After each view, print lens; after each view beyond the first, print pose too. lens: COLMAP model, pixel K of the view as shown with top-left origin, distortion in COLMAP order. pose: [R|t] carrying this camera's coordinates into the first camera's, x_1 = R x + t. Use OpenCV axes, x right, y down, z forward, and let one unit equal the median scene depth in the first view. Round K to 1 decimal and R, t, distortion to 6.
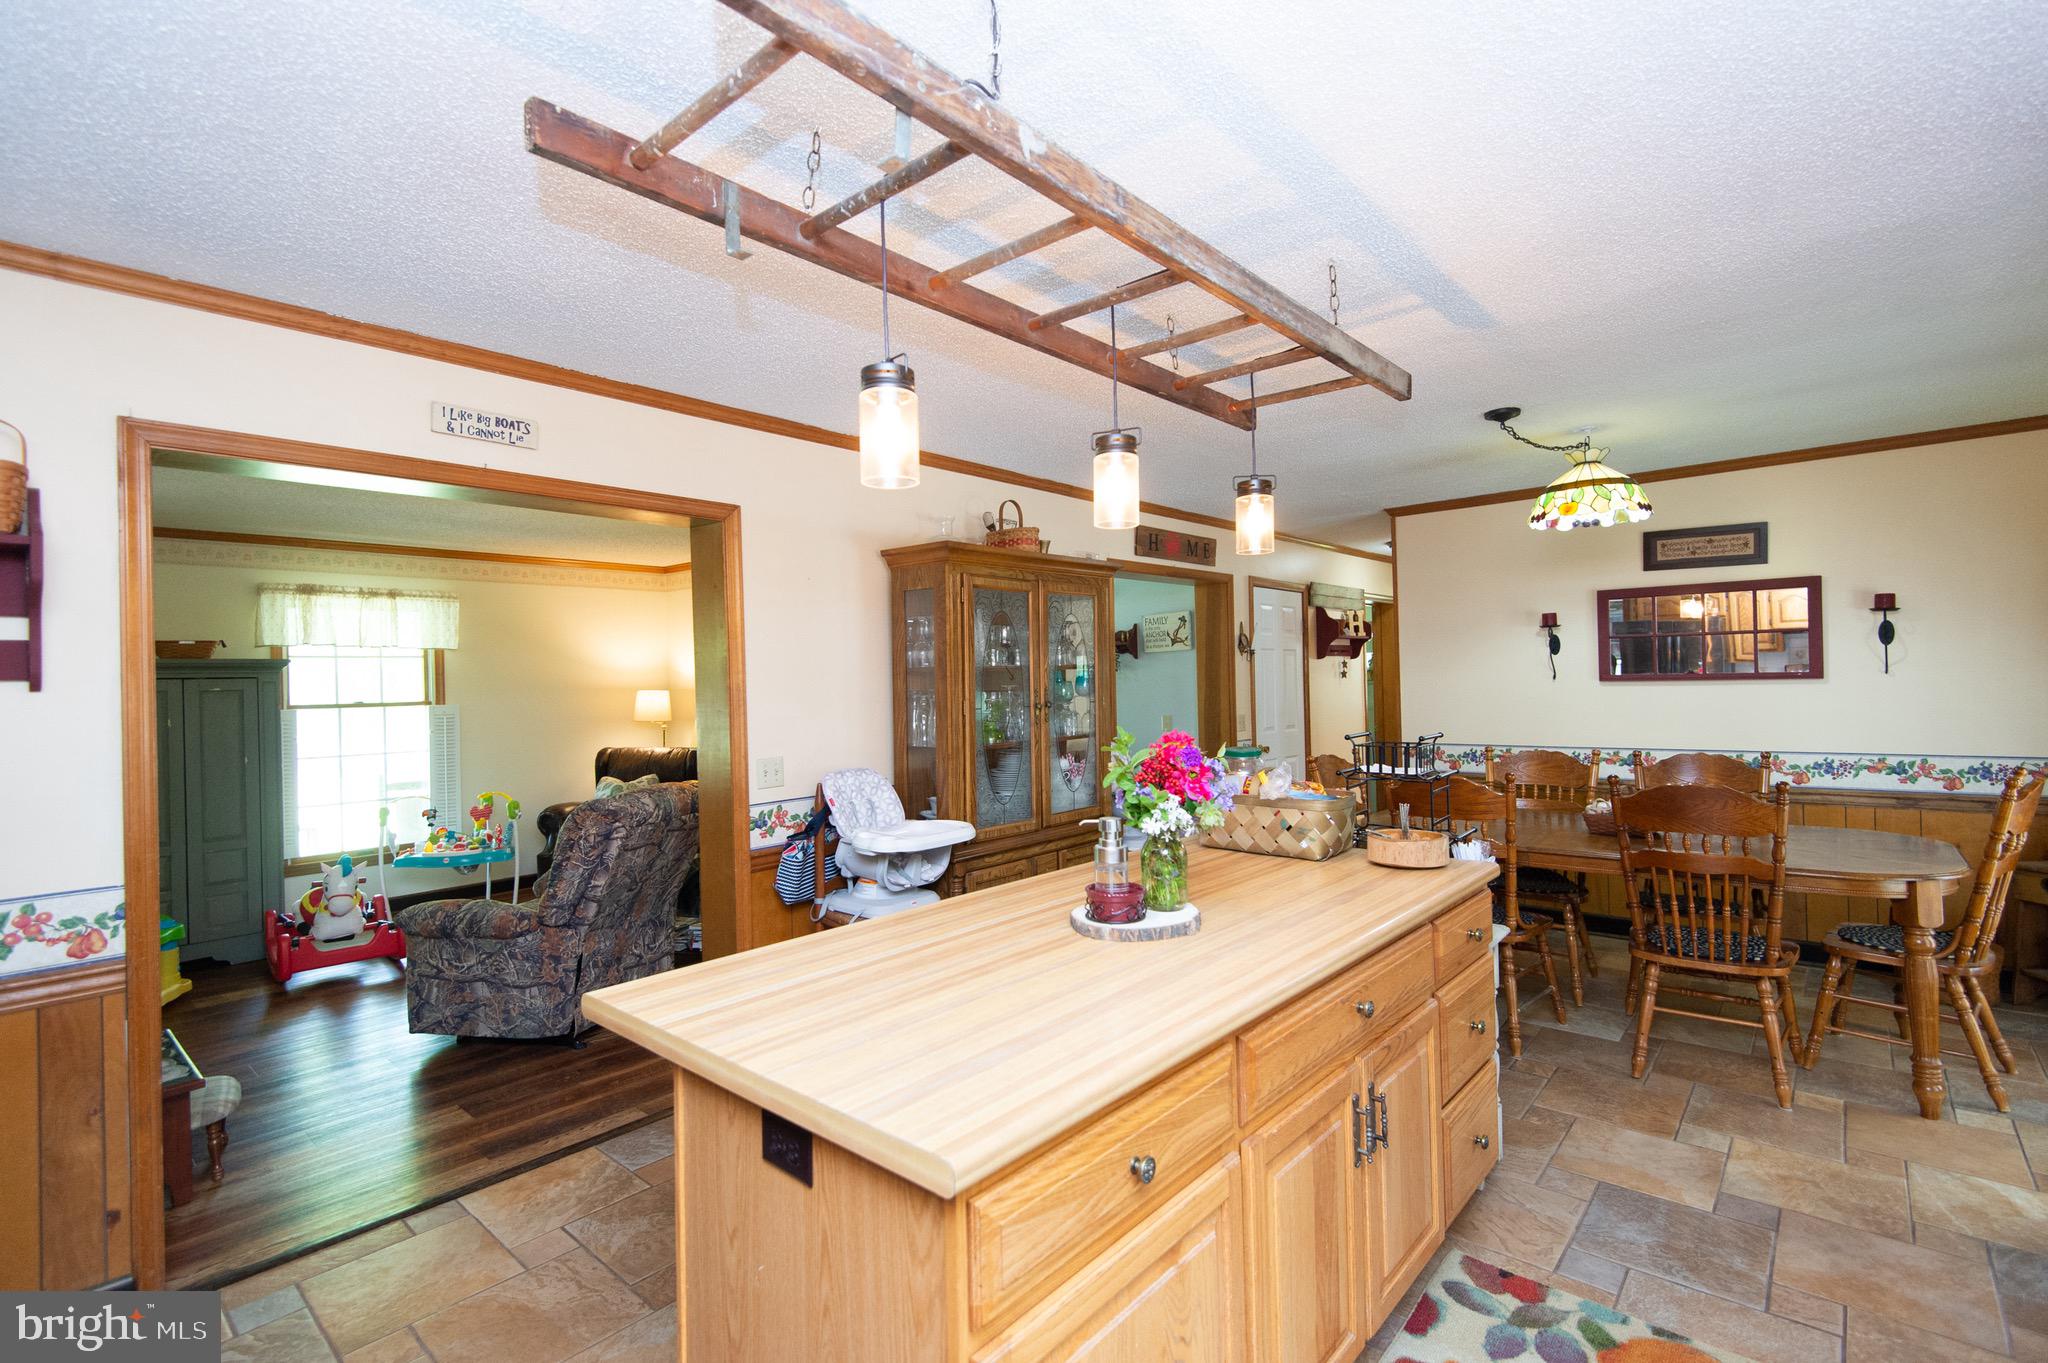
lens RADIAL K [[936.0, 0, 1053.3], [0, 936.0, 678.2], [0, 0, 1]] dist [0.018427, -0.005720]
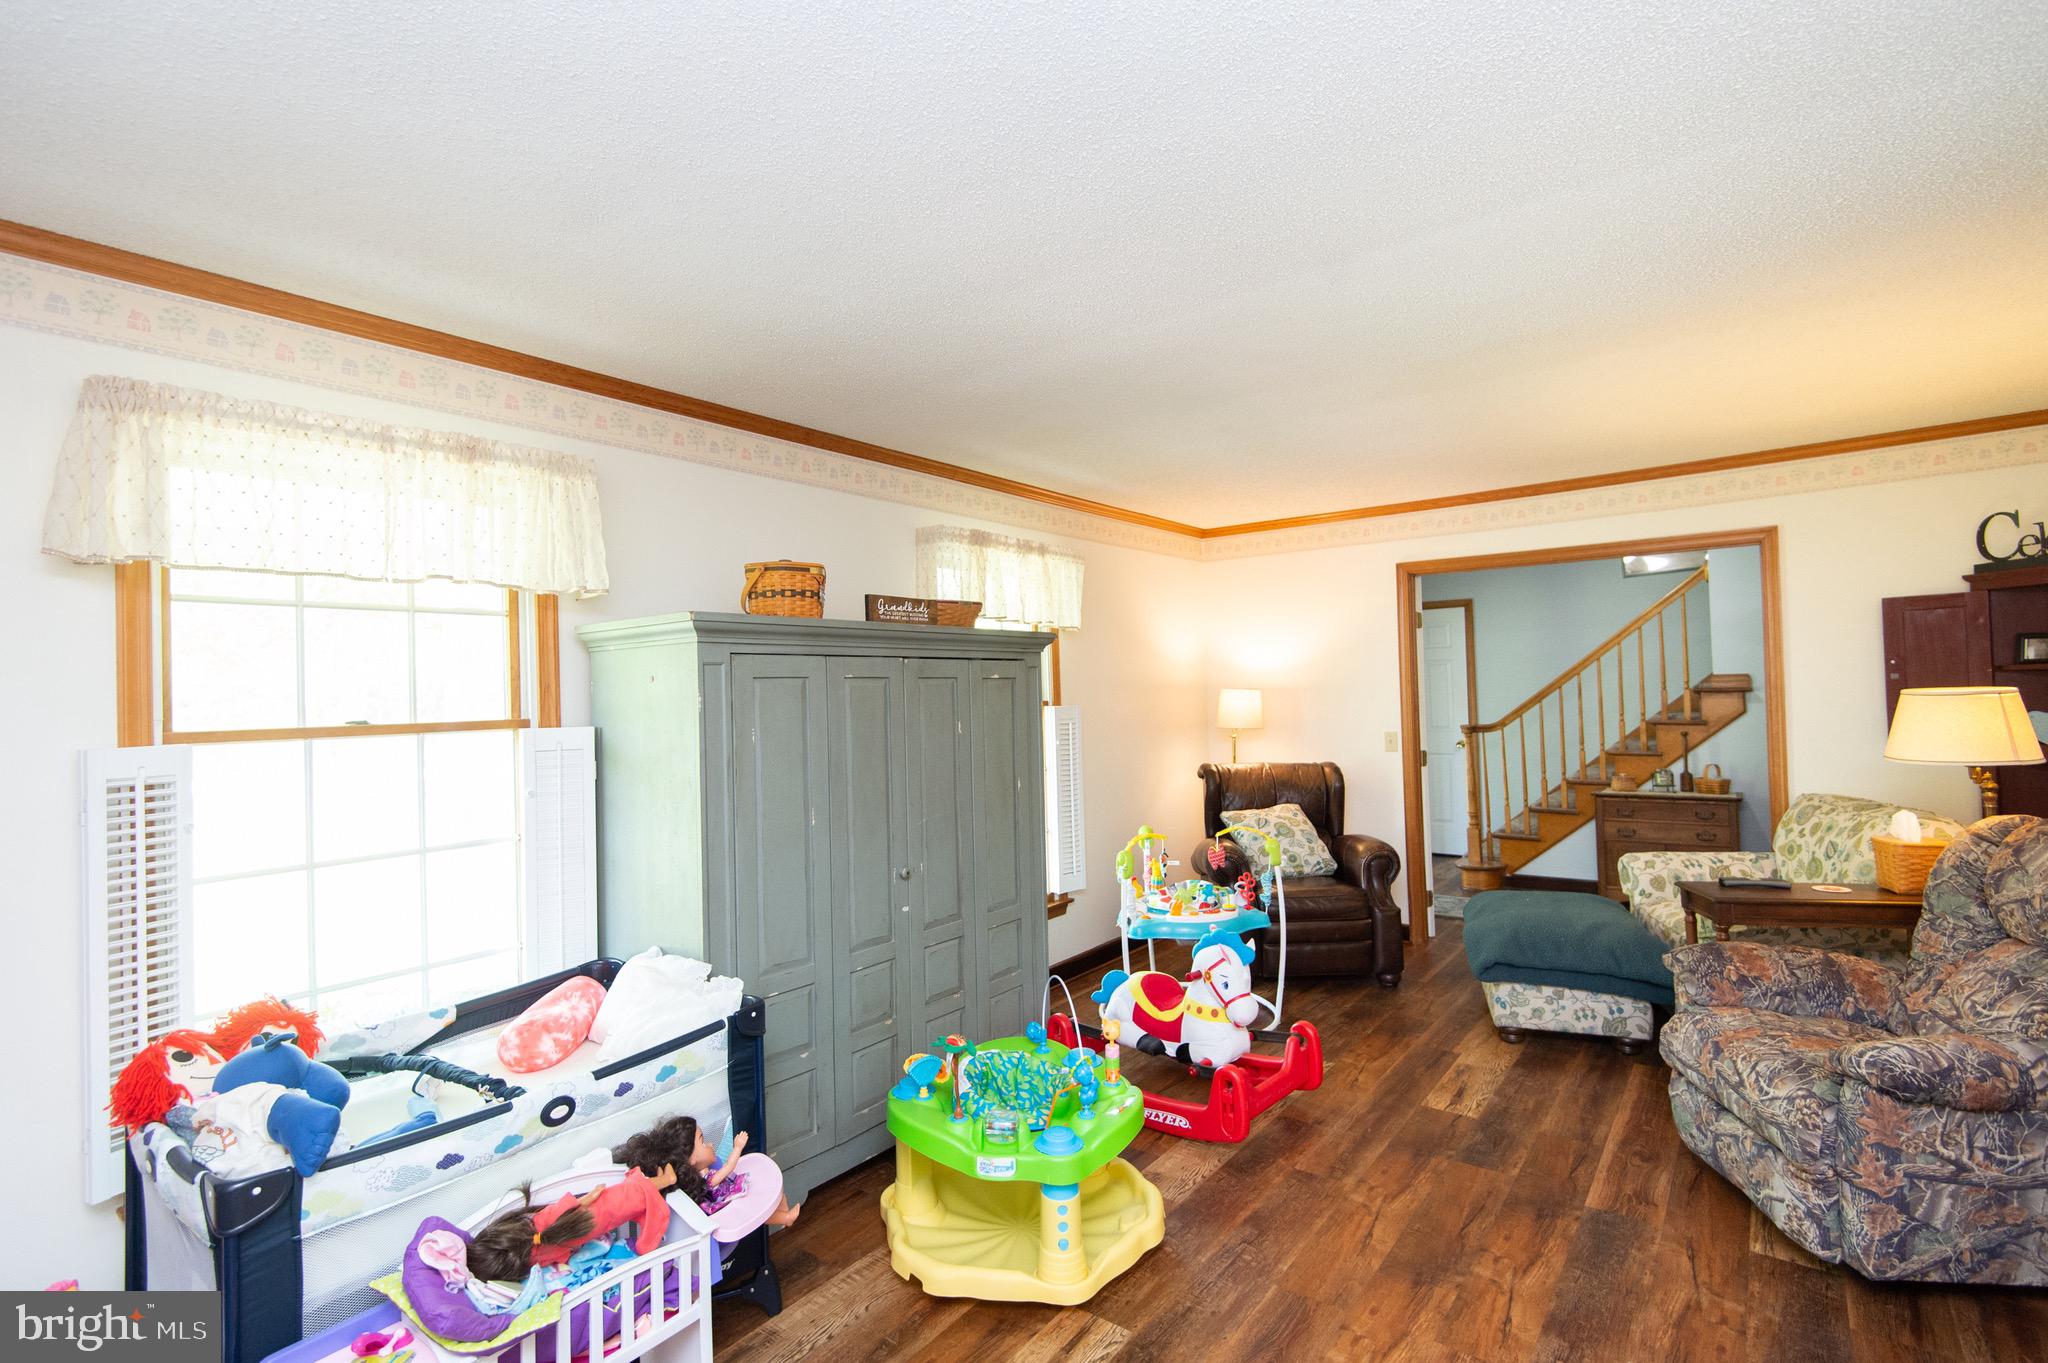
lens RADIAL K [[936.0, 0, 1024.4], [0, 936.0, 682.6], [0, 0, 1]] dist [0.018427, -0.005720]
pose [[0.998722, -0.006603, 0.050107, -1.209019], [0.007150, 0.999917, -0.010749, 0.030939], [-0.050032, 0.011094, 0.998686, 0.472662]]
